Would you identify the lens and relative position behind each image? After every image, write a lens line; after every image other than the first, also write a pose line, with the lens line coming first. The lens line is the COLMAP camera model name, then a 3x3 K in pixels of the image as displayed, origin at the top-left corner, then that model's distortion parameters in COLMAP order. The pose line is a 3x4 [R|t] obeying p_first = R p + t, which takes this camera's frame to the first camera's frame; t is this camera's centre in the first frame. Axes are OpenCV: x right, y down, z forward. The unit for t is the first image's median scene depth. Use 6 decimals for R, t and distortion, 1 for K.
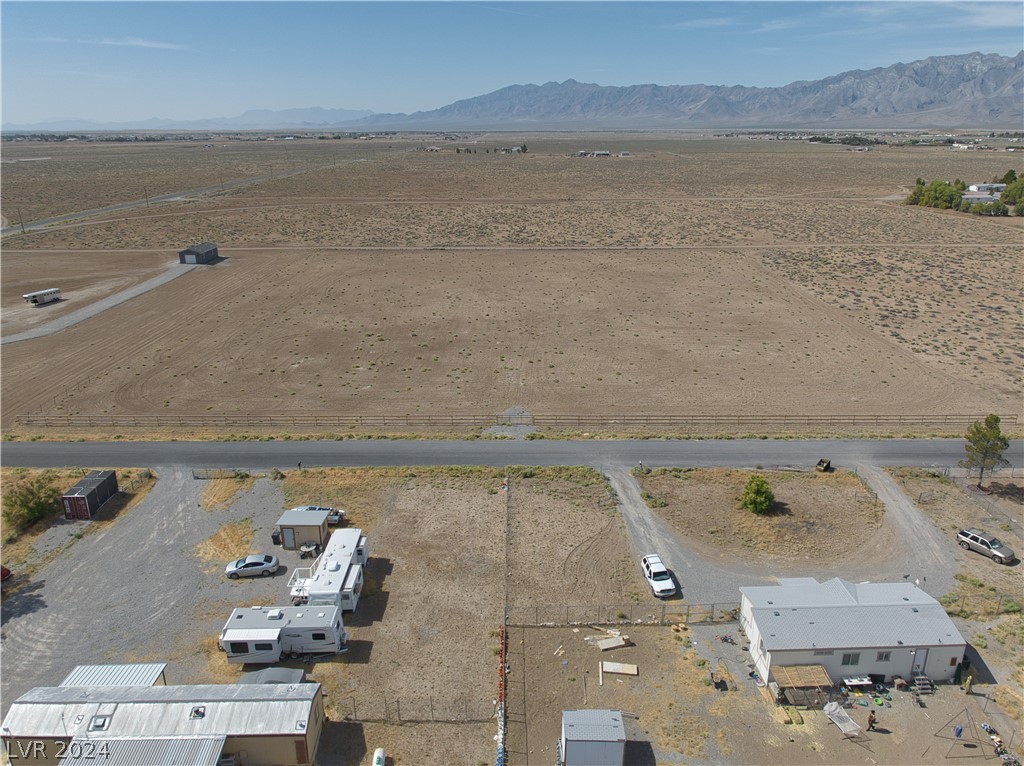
lens RADIAL K [[726.9, 0, 515.7], [0, 726.9, 381.1], [0, 0, 1]] dist [0.023514, -0.042351]
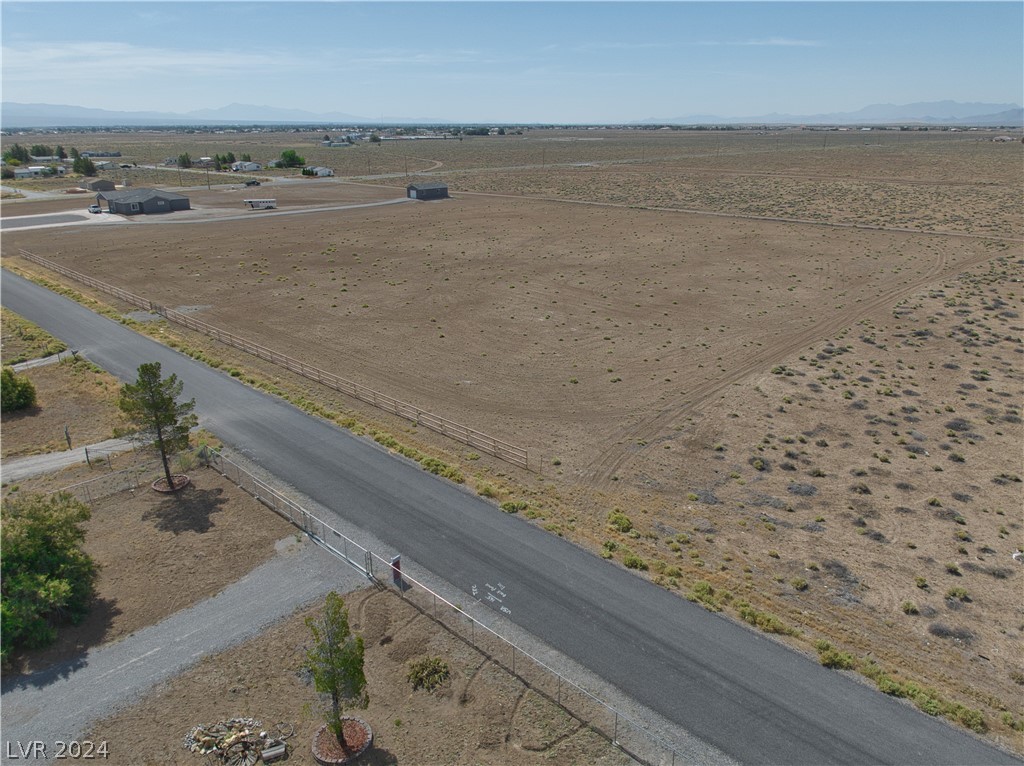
lens RADIAL K [[726.9, 0, 515.7], [0, 726.9, 381.1], [0, 0, 1]] dist [0.023514, -0.042351]
pose [[0.725027, 0.230458, -0.649018, 0.777466], [-0.226994, 0.969660, 0.090737, -0.039357], [0.650238, 0.081536, 0.755343, 0.441716]]
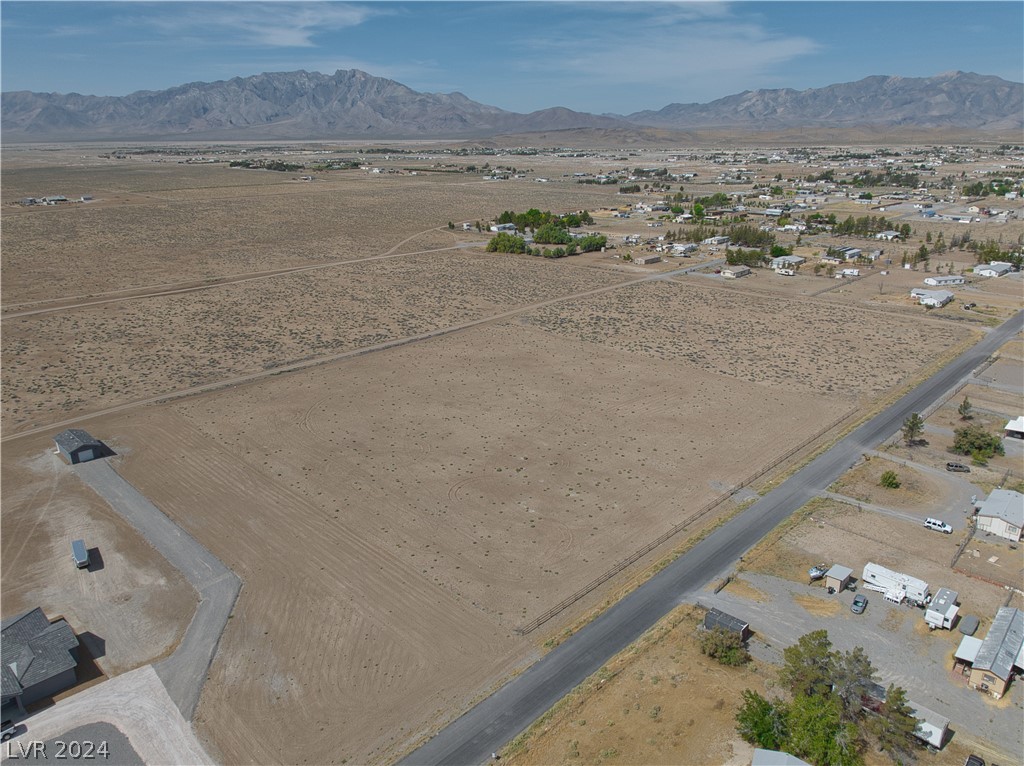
lens RADIAL K [[726.9, 0, 515.7], [0, 726.9, 381.1], [0, 0, 1]] dist [0.023514, -0.042351]
pose [[0.697668, -0.232586, 0.677616, -1.059900], [0.239995, 0.967060, 0.084838, -0.331060], [-0.675027, 0.103435, 0.730506, 0.094972]]
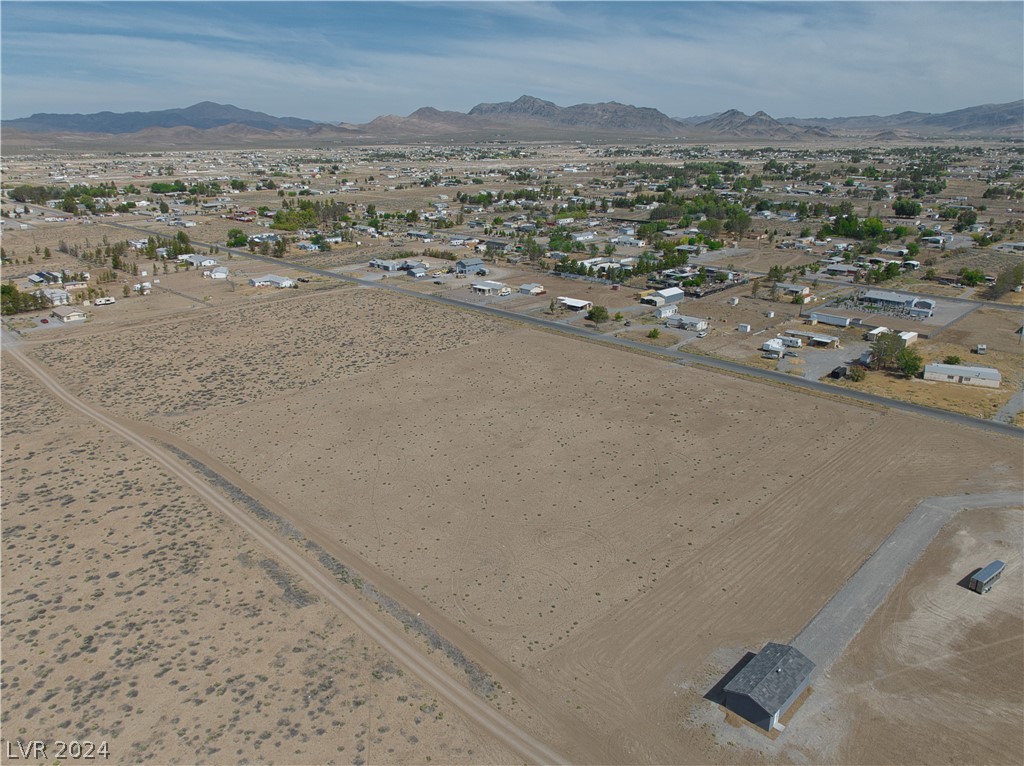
lens RADIAL K [[726.9, 0, 515.7], [0, 726.9, 381.1], [0, 0, 1]] dist [0.023514, -0.042351]
pose [[-0.714772, -0.217463, 0.664689, -0.986080], [0.240467, 0.816057, 0.525572, -1.037666], [-0.656717, 0.535500, -0.531002, 2.103389]]
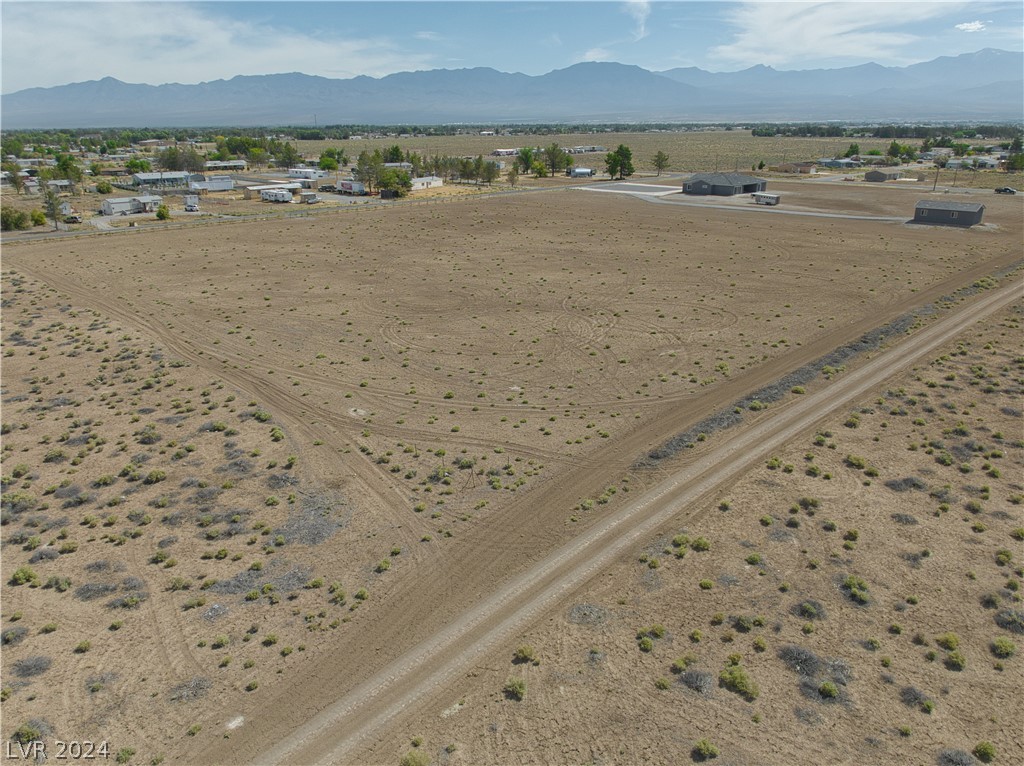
lens RADIAL K [[728.8, 0, 495.4], [0, 728.8, 381.3], [0, 0, 1]] dist [0.032598, -0.061522]
pose [[-0.706685, 0.242664, -0.664613, 0.762900], [-0.224455, 0.813934, 0.535847, -0.571589], [0.670982, 0.527850, -0.520728, 1.986579]]
